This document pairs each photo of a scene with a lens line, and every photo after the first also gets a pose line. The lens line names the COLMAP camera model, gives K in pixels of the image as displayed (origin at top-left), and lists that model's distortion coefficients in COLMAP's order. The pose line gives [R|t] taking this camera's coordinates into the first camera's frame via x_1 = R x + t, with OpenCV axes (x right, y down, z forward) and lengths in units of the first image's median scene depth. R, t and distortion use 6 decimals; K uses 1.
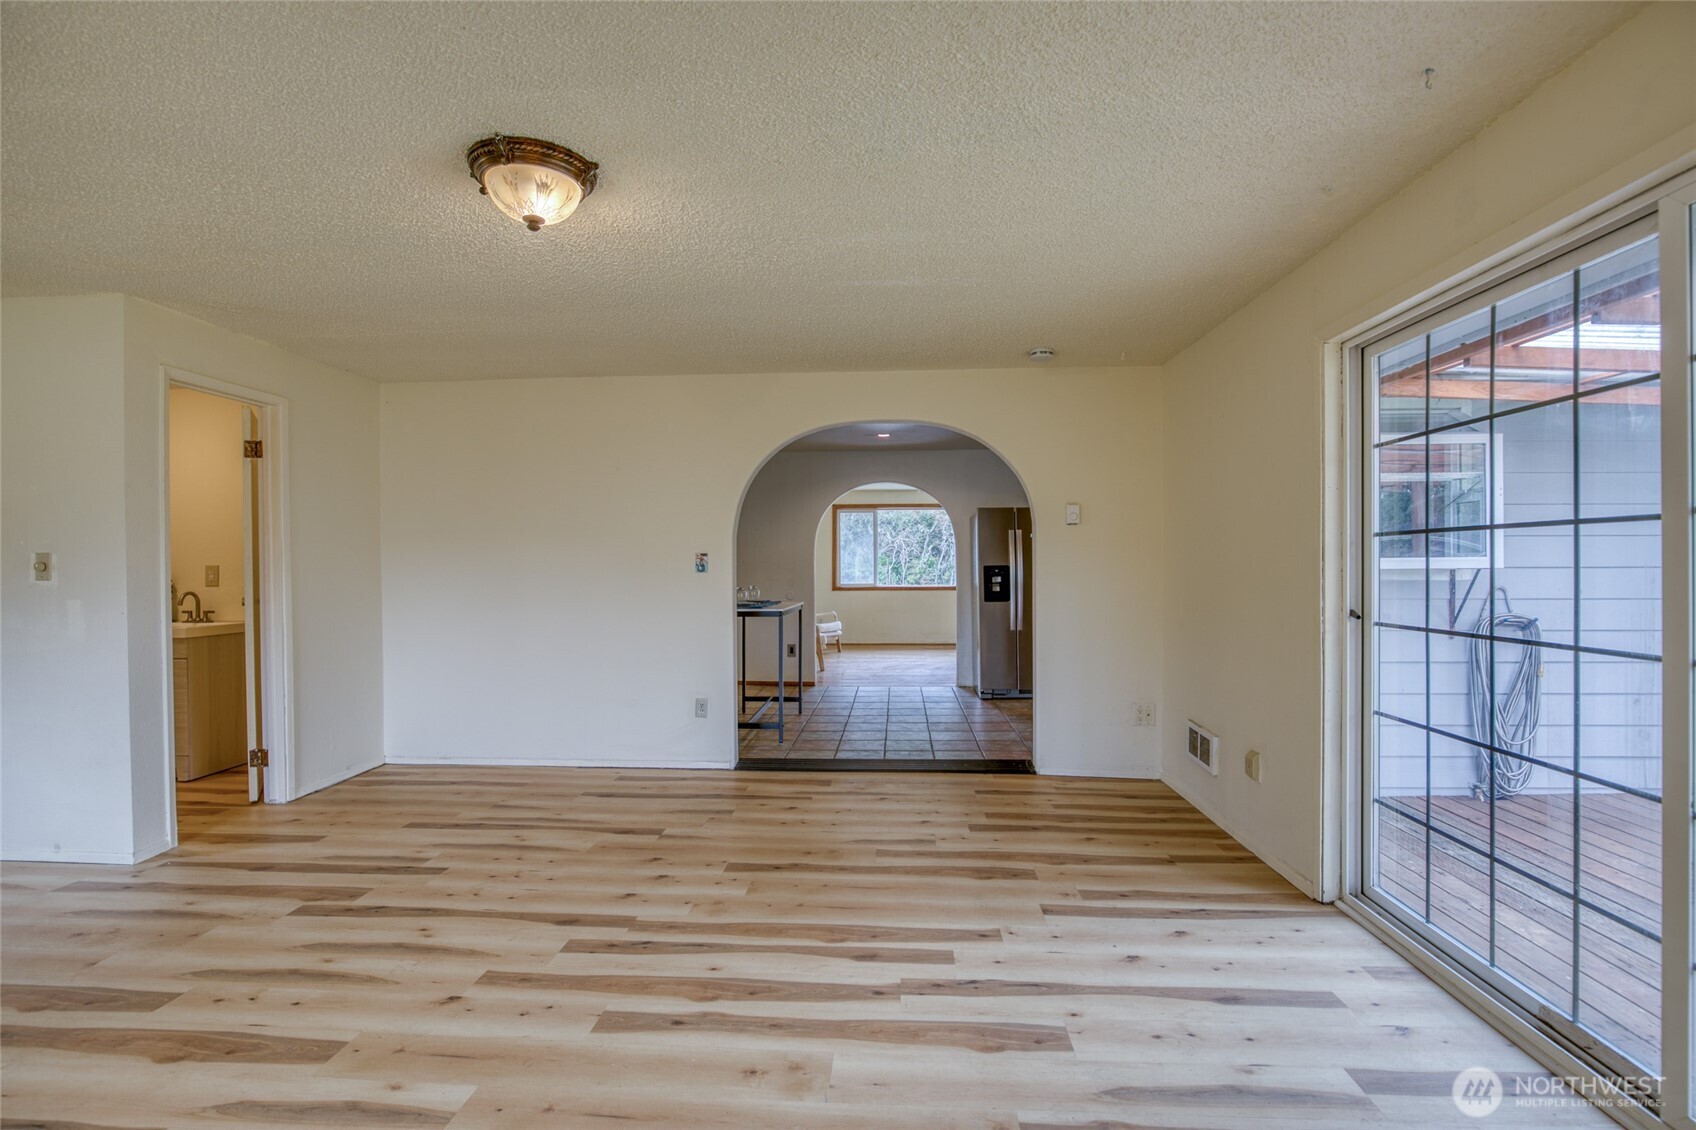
lens RADIAL K [[762.4, 0, 841.5], [0, 762.4, 555.5], [0, 0, 1]] dist [-0.030371, 0.000145]
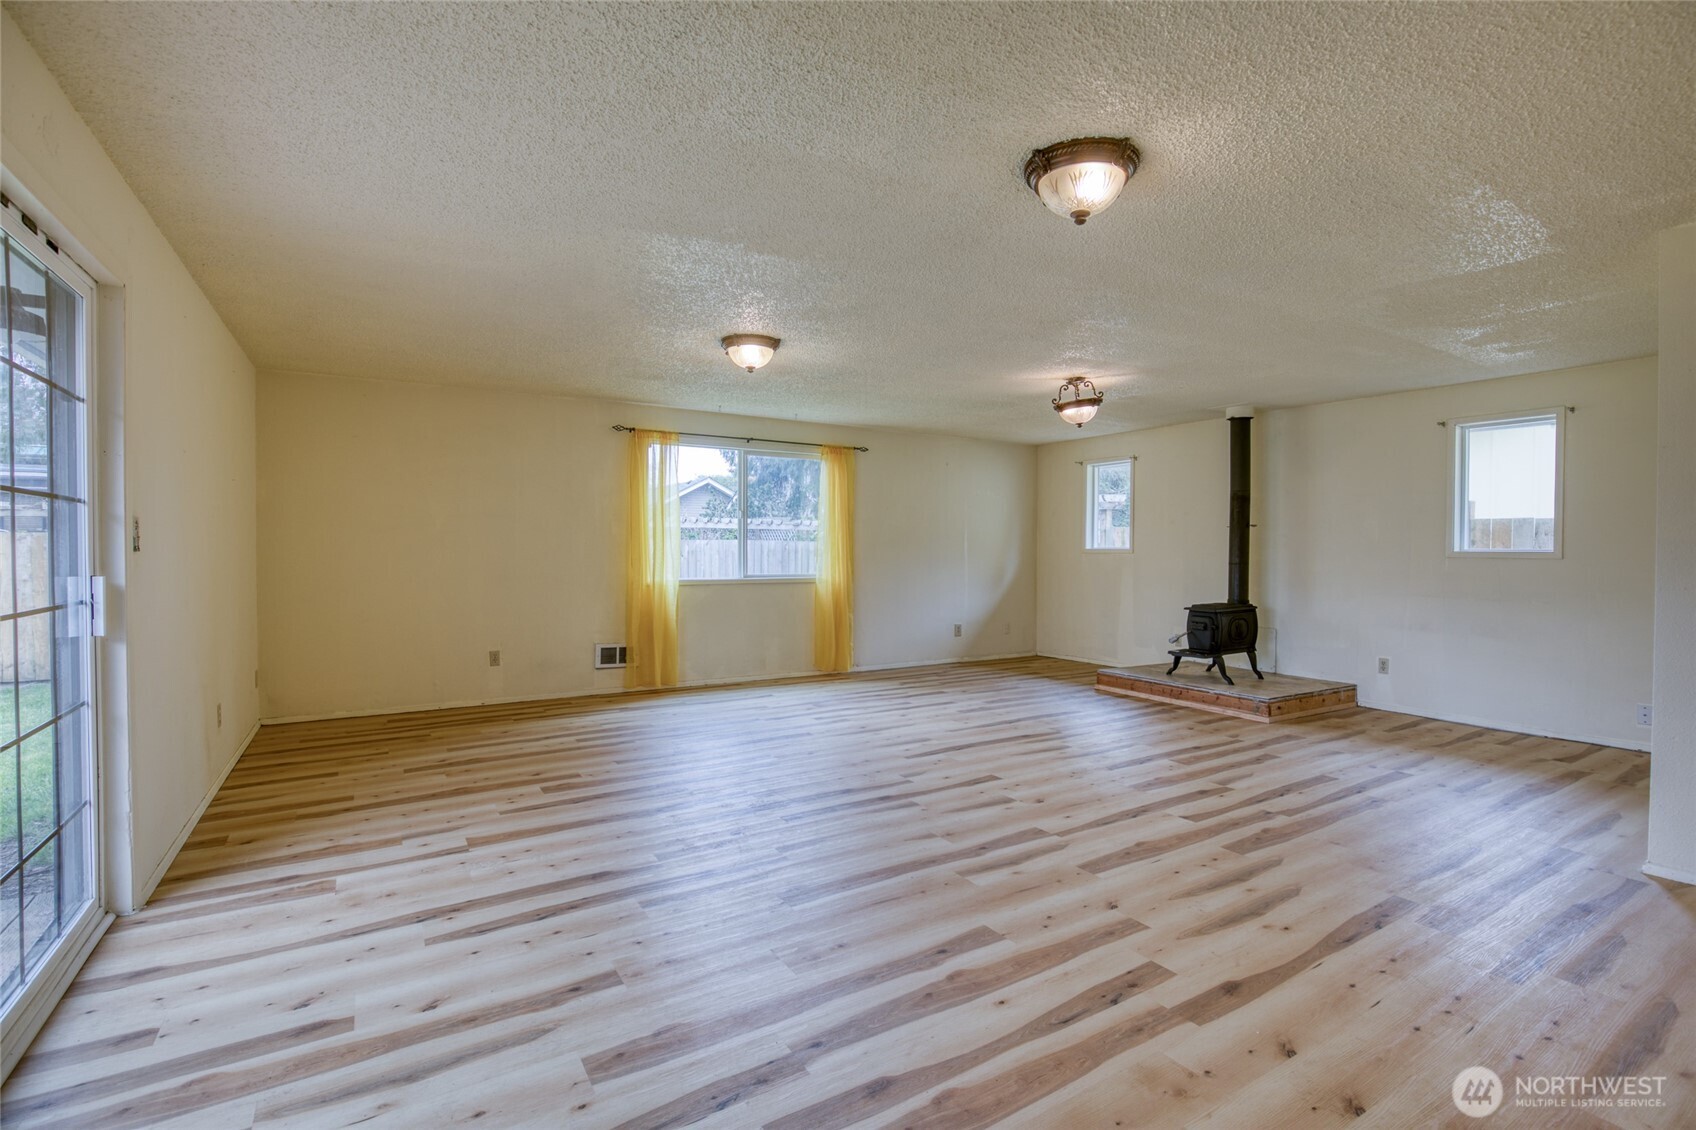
lens RADIAL K [[811.4, 0, 859.5], [0, 811.4, 565.8], [0, 0, 1]] dist [-0.037149, 0.008913]
pose [[-0.805717, 0.016316, -0.592076, 0.332852], [0.008476, 0.999836, 0.016020, 0.020676], [0.592241, 0.007889, -0.805723, 1.094280]]
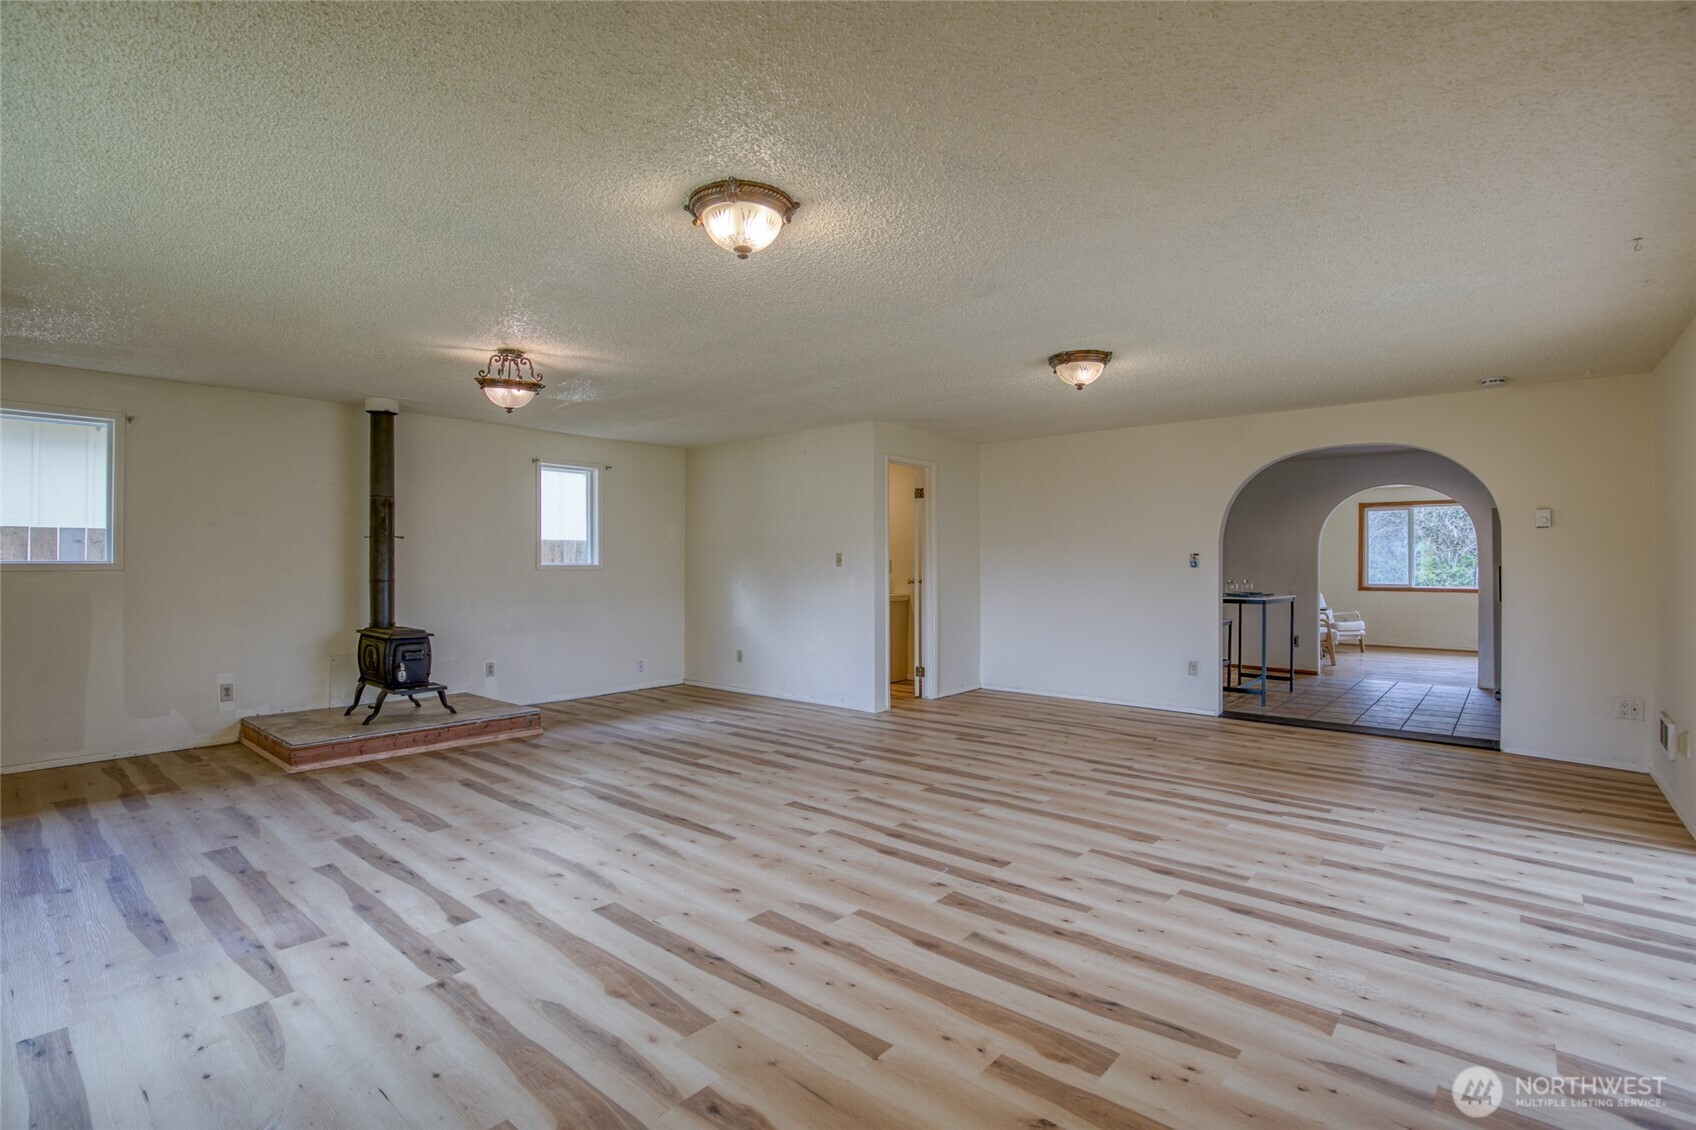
lens RADIAL K [[758.7, 0, 888.5], [0, 758.7, 571.6], [0, 0, 1]] dist [-0.032848, 0.007185]
pose [[0.816101, 0.014645, -0.577724, 0.199641], [-0.001074, 0.999716, 0.023826, -0.002614], [0.577909, -0.018824, 0.815884, -0.547775]]
